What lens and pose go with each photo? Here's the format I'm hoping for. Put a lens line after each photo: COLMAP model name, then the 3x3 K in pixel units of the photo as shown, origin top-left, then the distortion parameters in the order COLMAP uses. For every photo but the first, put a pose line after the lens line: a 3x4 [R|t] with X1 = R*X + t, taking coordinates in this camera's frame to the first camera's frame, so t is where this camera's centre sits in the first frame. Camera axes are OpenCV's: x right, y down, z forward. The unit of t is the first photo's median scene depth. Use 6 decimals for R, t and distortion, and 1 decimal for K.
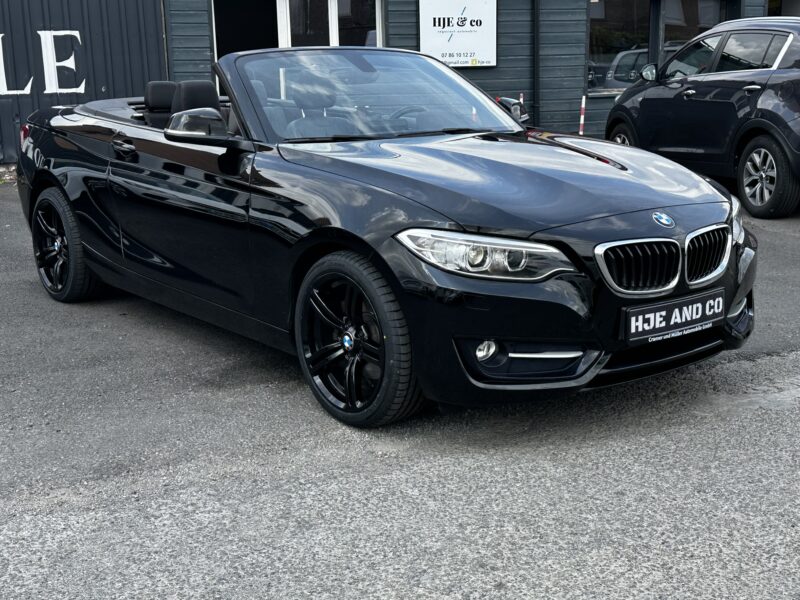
lens RADIAL K [[1064.5, 0, 400.0], [0, 1064.5, 300.0], [0, 0, 1]] dist [0.104499, -0.020095]
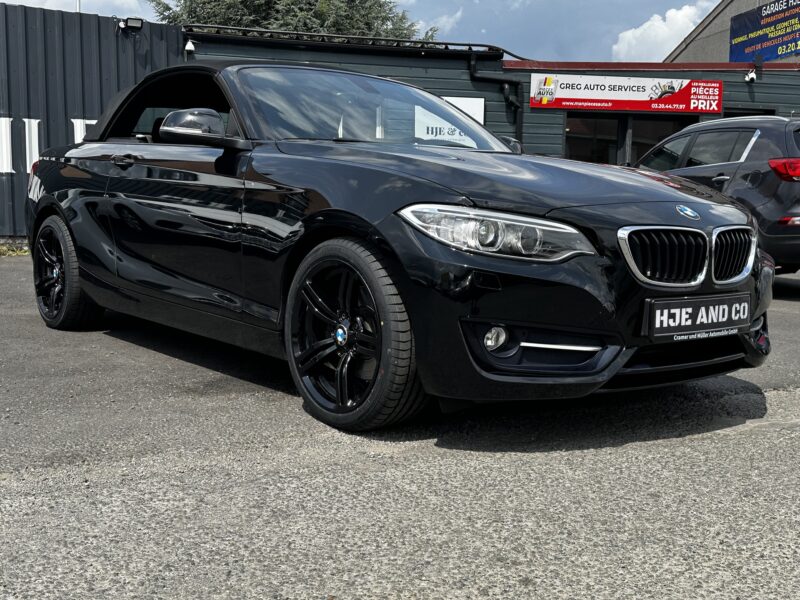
lens RADIAL K [[930.9, 0, 400.0], [0, 930.9, 300.0], [0, 0, 1]] dist [0.152002, -0.348397]
pose [[0.999302, 0.035788, 0.010721, -0.008942], [-0.034521, 0.994262, -0.101244, 0.097510], [-0.014283, 0.100804, 0.994804, 0.217295]]
